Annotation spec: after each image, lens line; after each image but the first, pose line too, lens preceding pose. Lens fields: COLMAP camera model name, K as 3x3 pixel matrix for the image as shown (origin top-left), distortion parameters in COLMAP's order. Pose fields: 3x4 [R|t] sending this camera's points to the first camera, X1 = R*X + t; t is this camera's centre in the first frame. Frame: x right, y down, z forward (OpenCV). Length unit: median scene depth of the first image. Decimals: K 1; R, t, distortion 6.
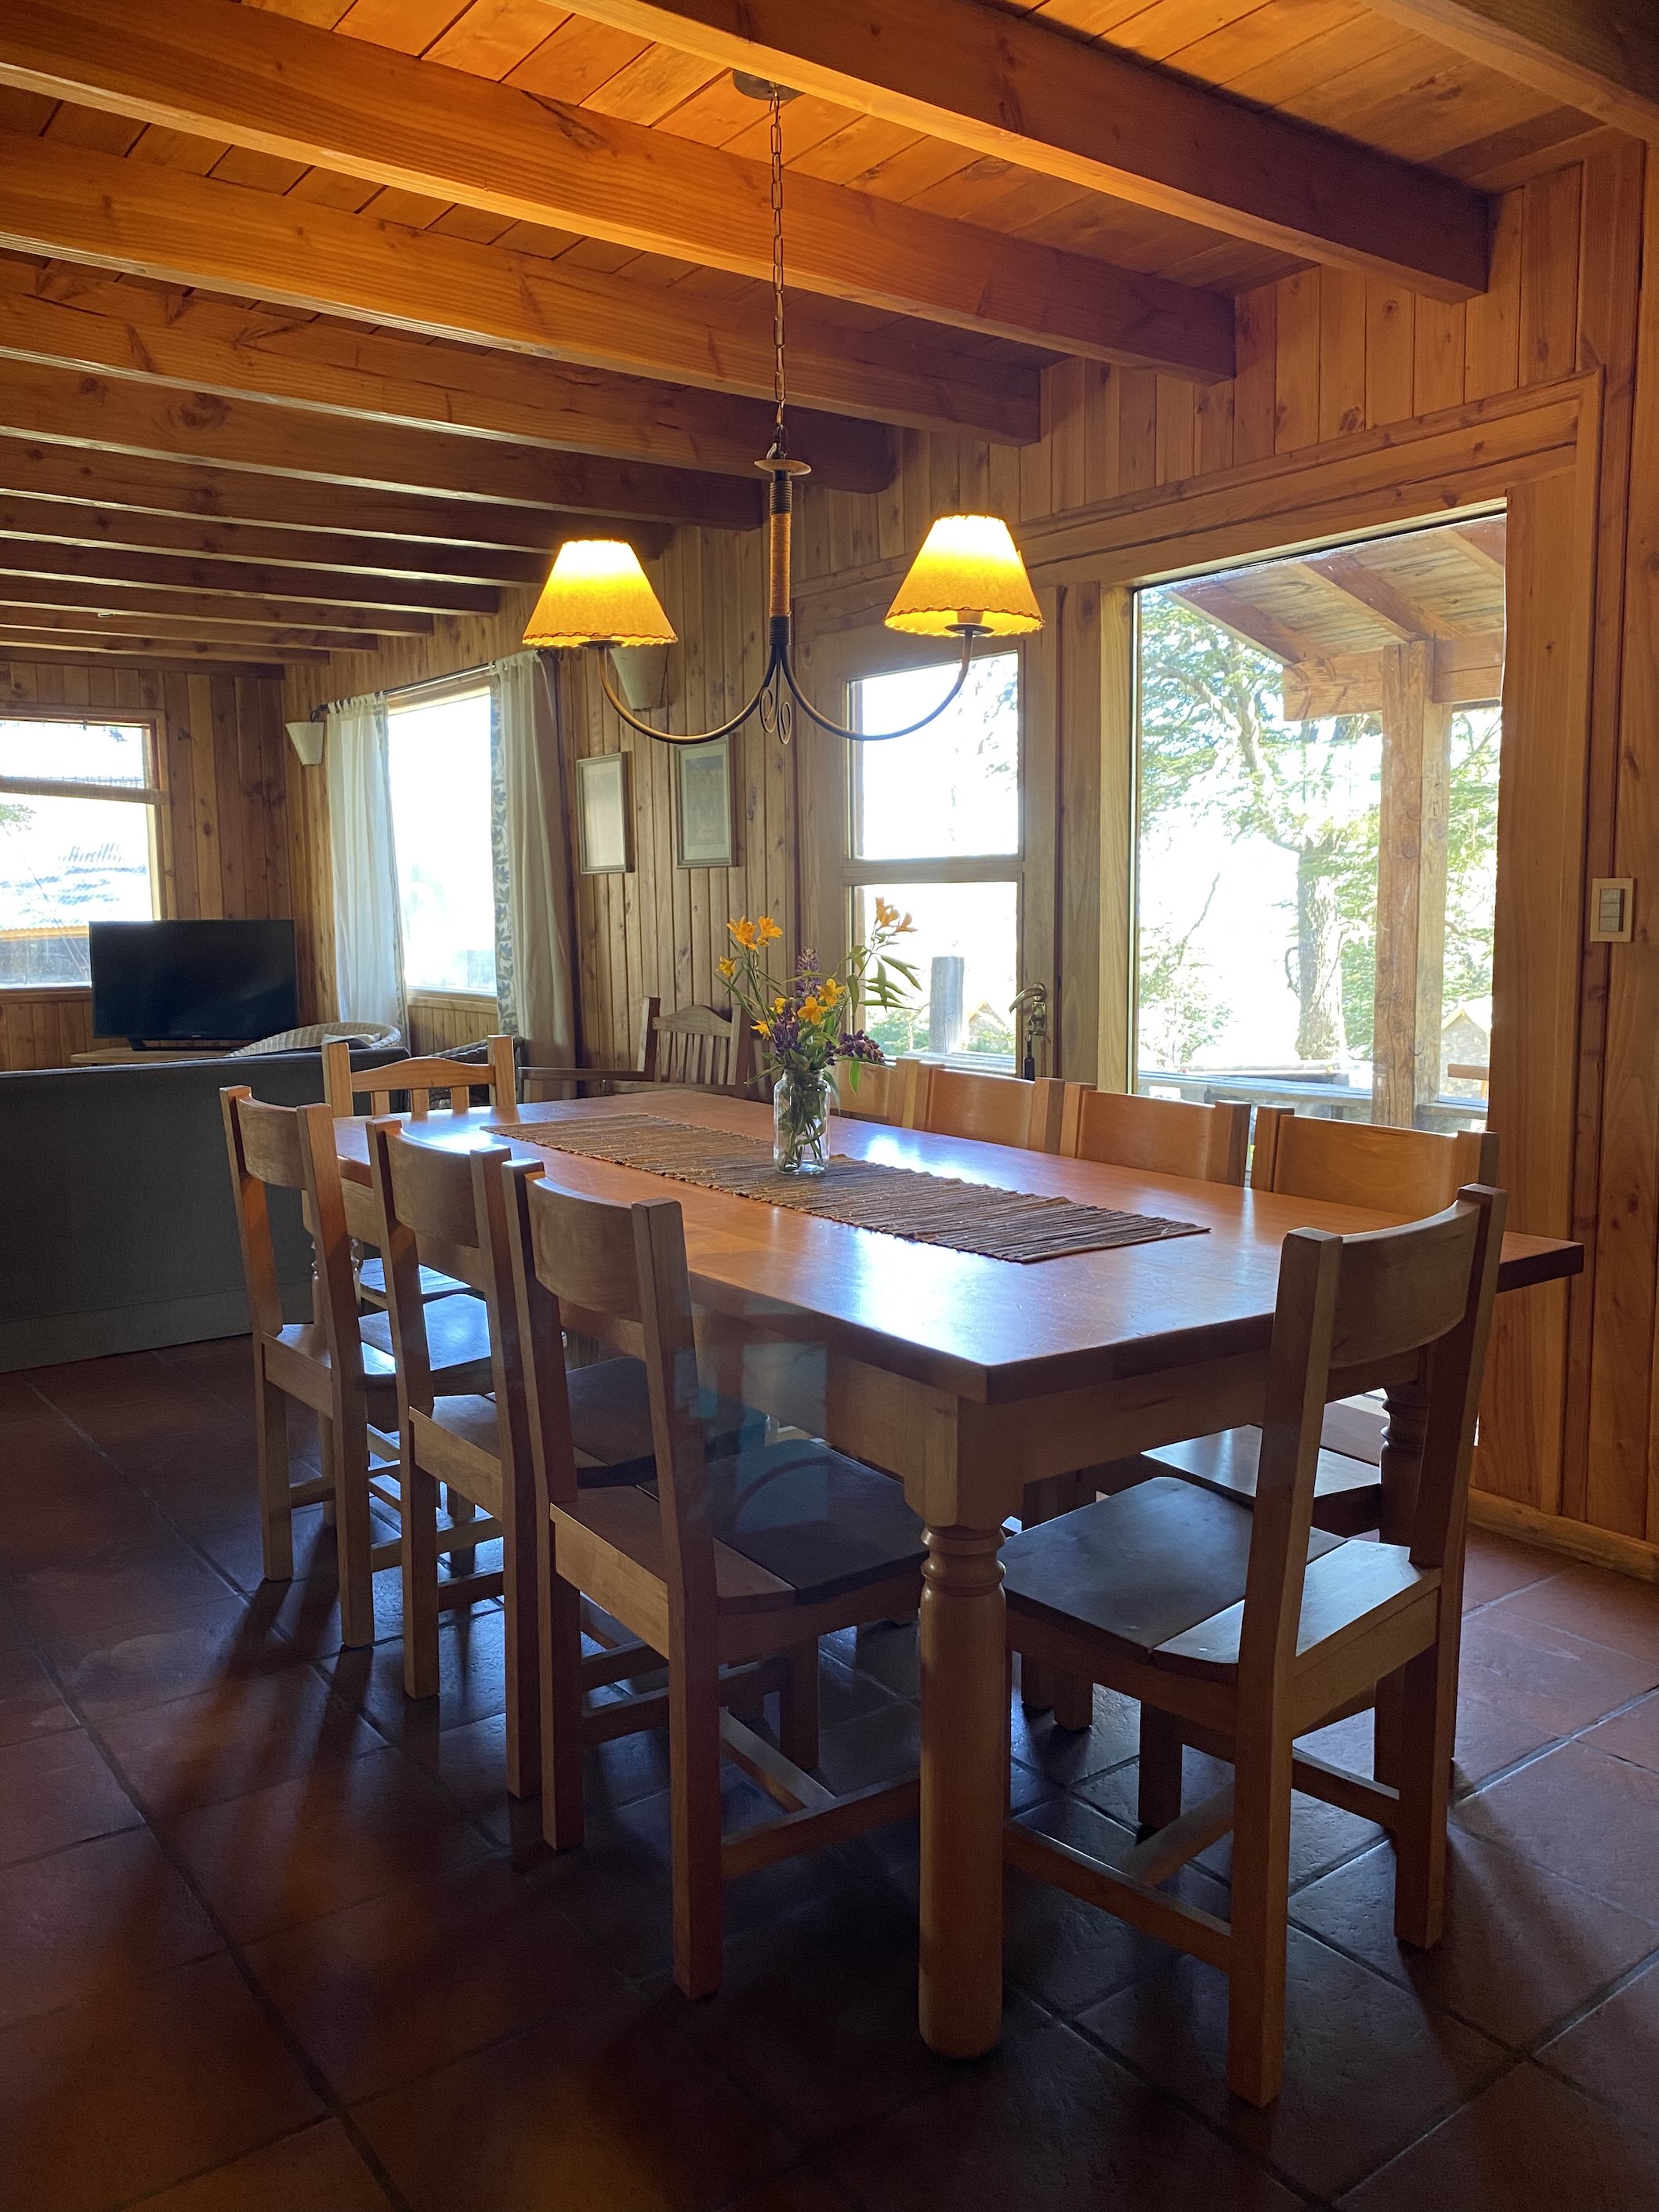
lens RADIAL K [[1681.5, 0, 834.3], [0, 1681.5, 1105.9], [0, 0, 1]] dist [0.015966, -0.019806]
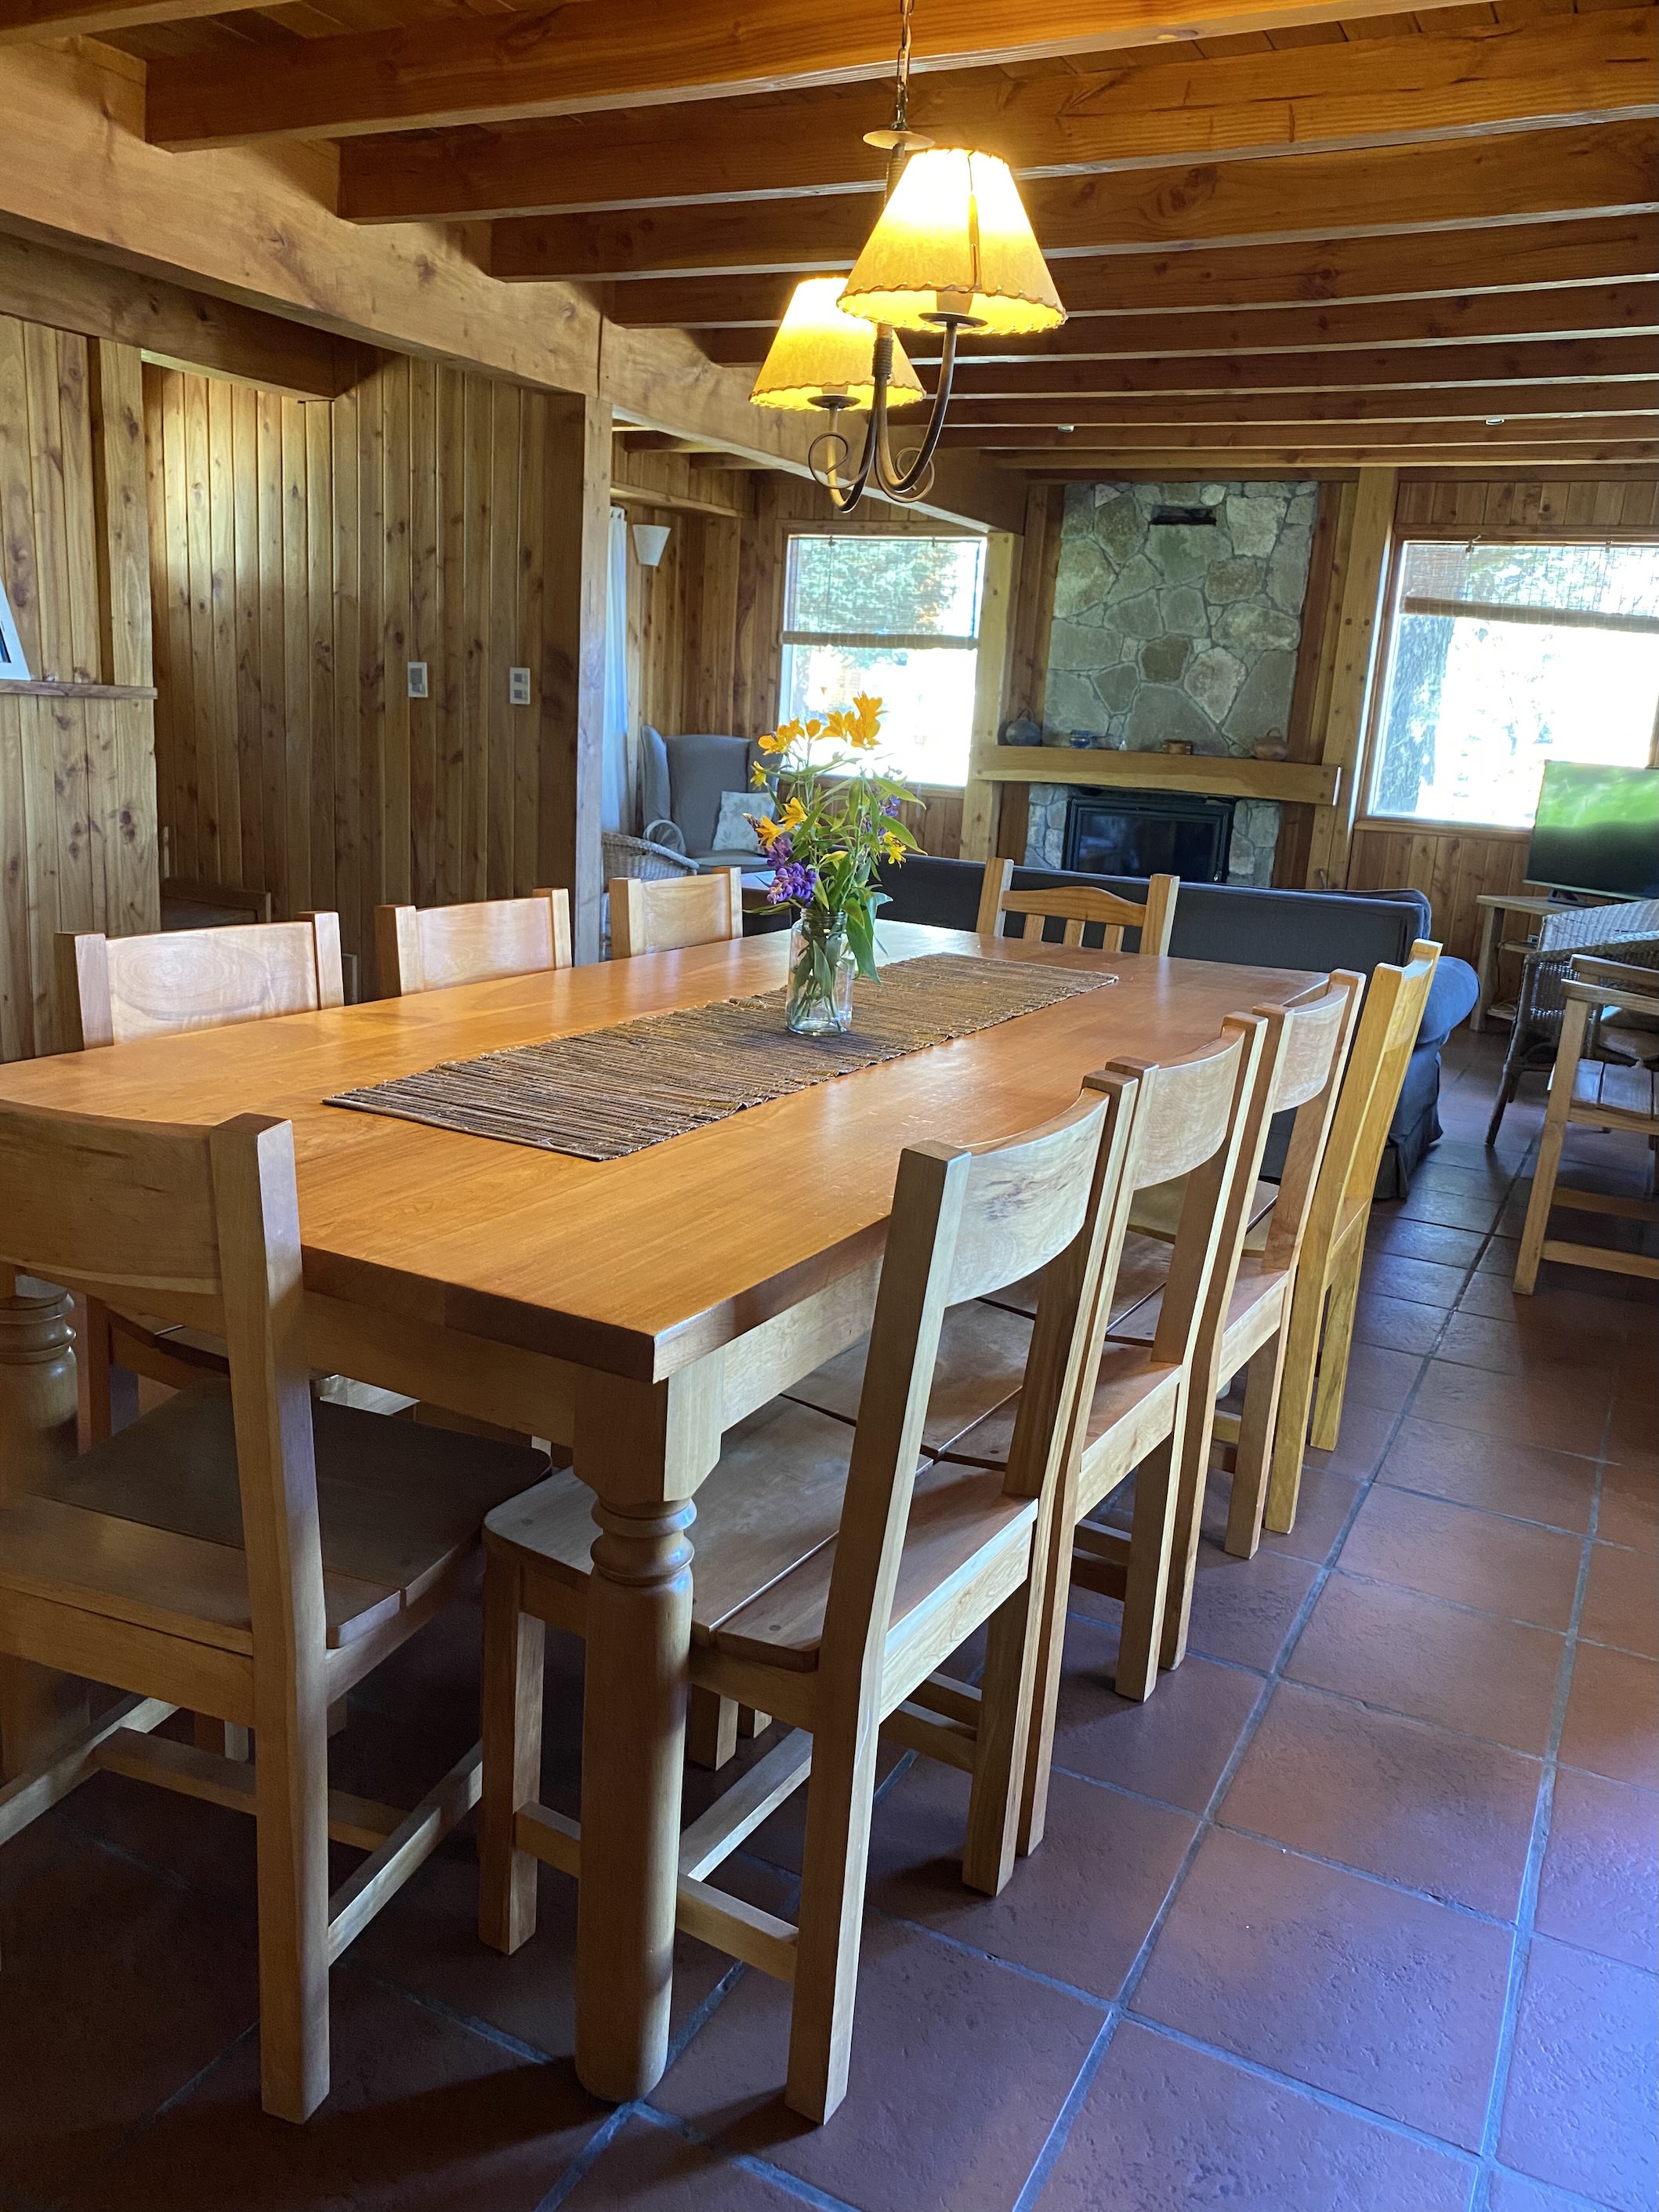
lens RADIAL K [[1681.5, 0, 823.2], [0, 1681.5, 1110.7], [0, 0, 1]] dist [0.015966, -0.019806]
pose [[0.432906, 0.246160, -0.867178, 0.667435], [-0.170421, 0.966994, 0.189417, -0.074229], [0.885183, 0.065786, 0.460568, 0.564173]]
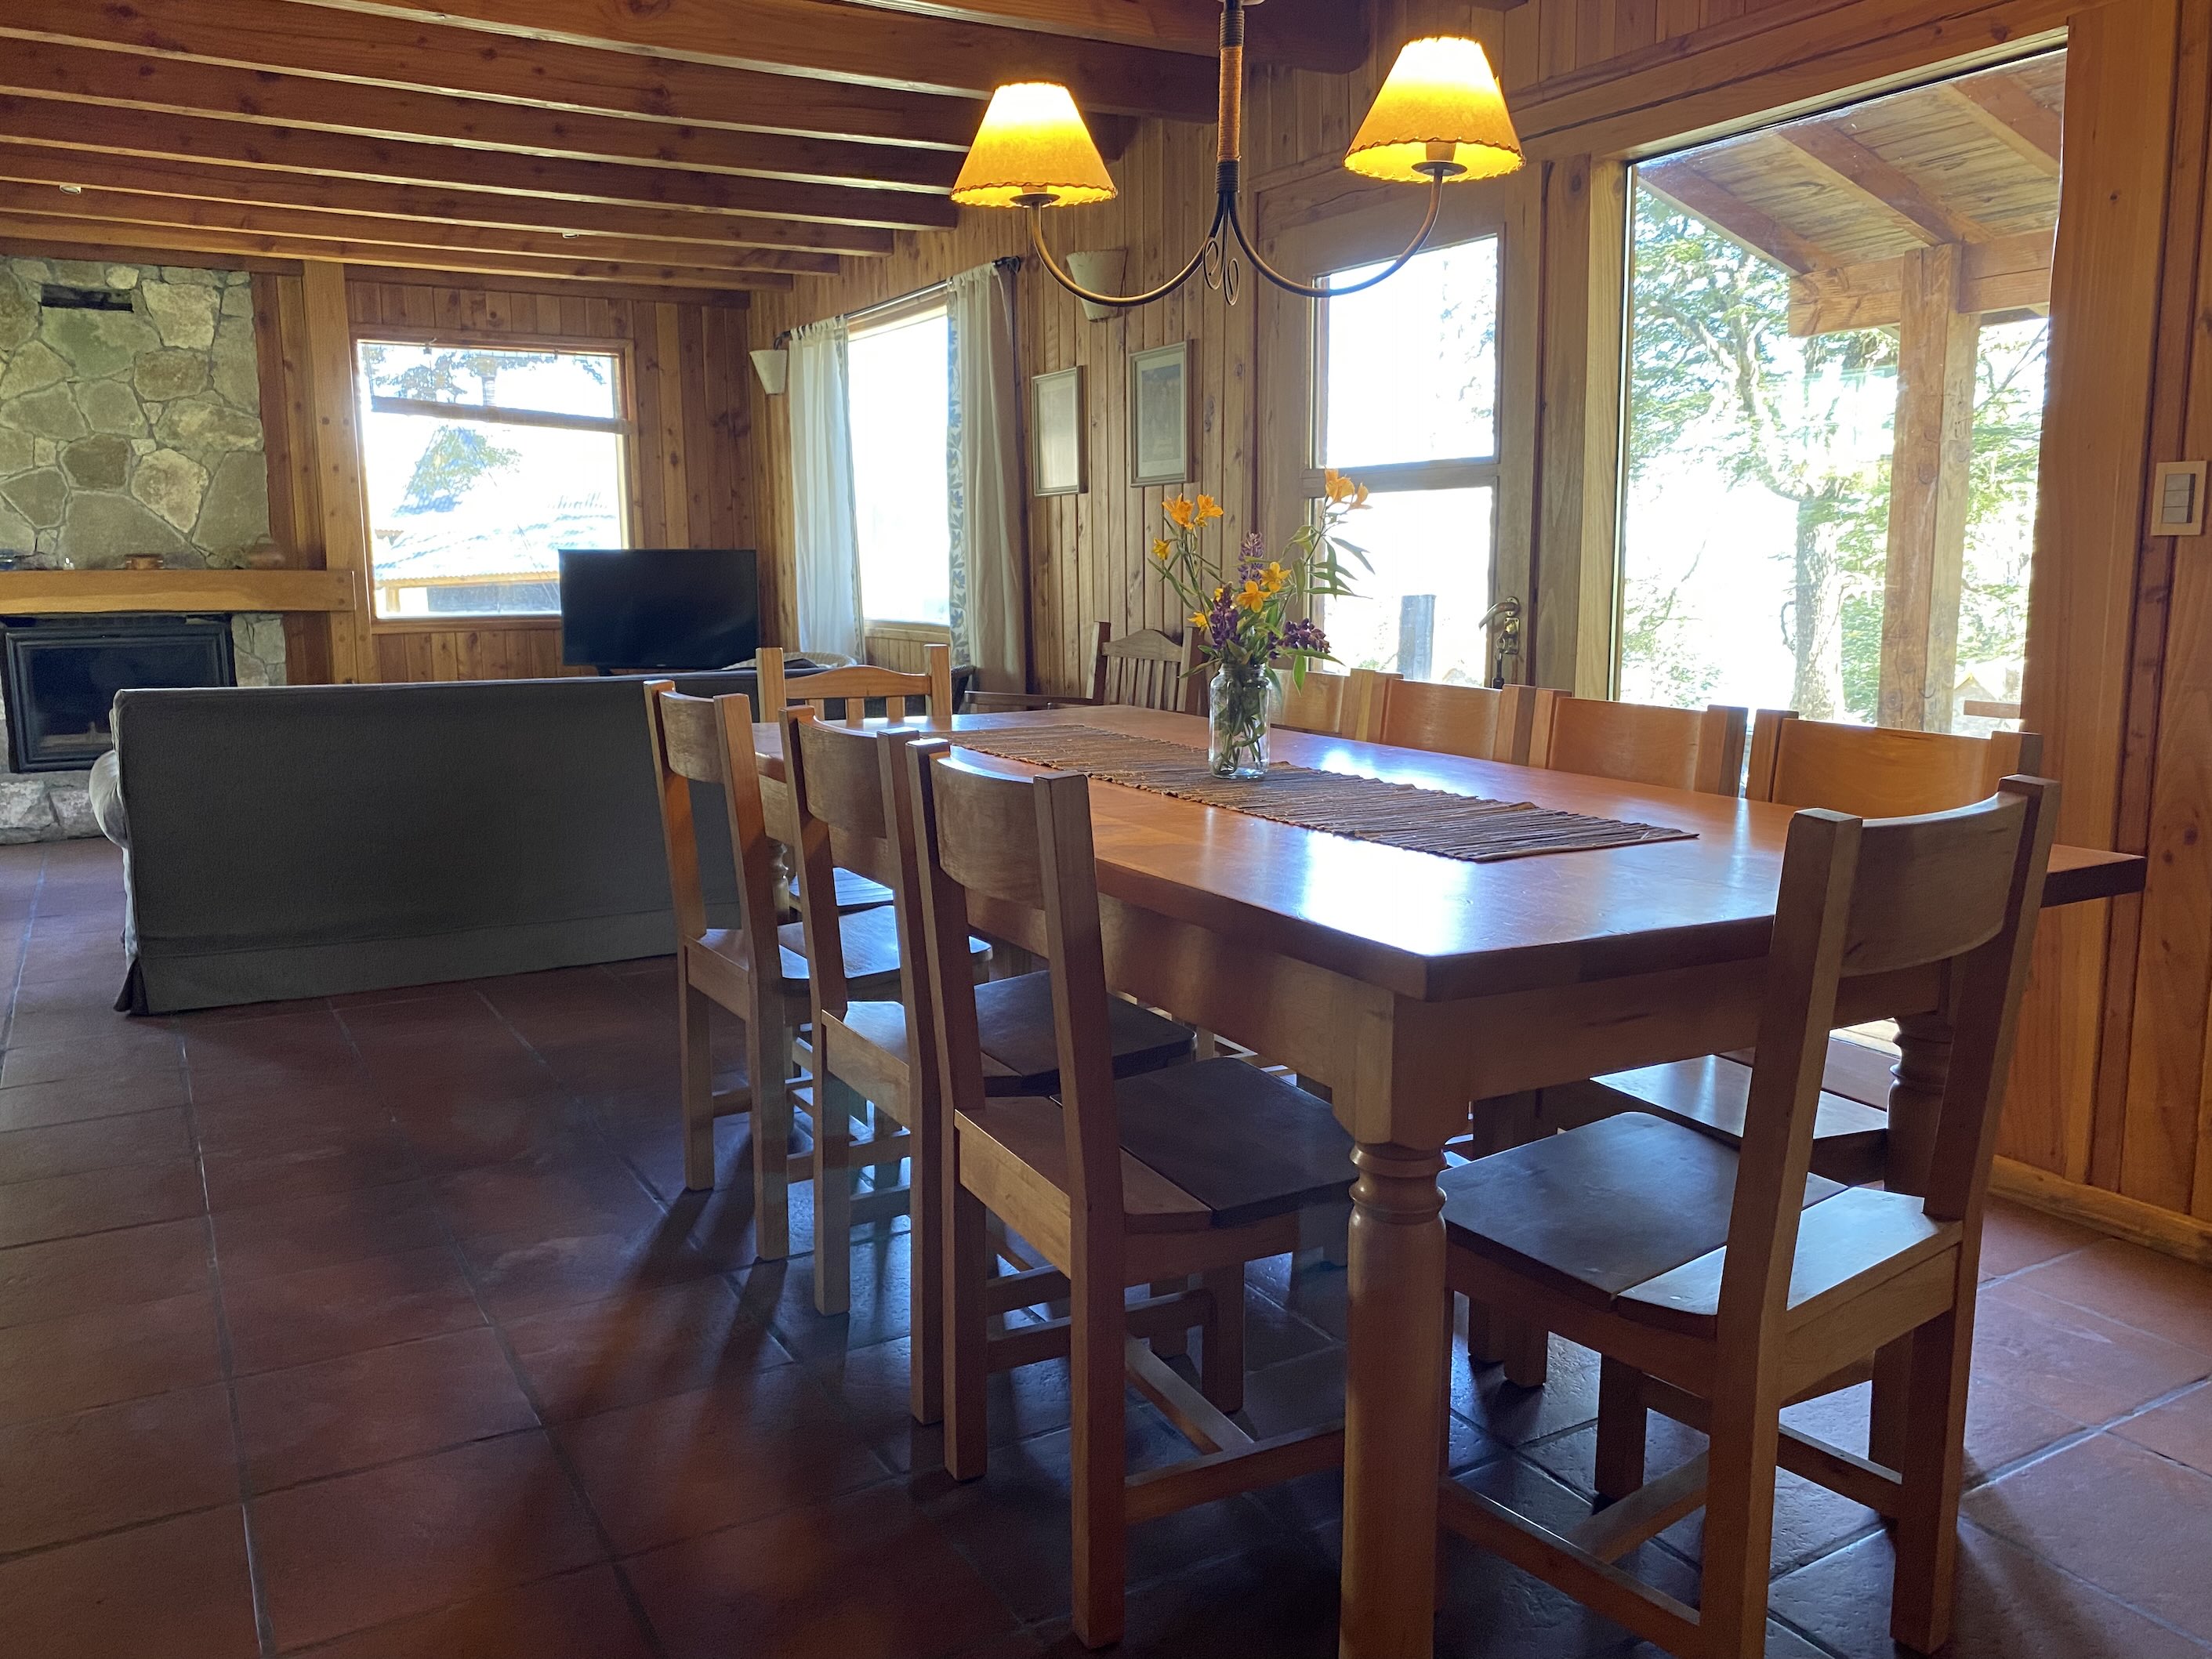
lens RADIAL K [[1681.5, 0, 1121.7], [0, 1681.5, 815.5], [0, 0, 1]] dist [0.015966, -0.019806]
pose [[0.994045, 0.021540, -0.106824, 0.013768], [-0.018236, 0.999328, 0.031805, 0.031514], [0.107437, -0.029668, 0.993769, 0.069391]]
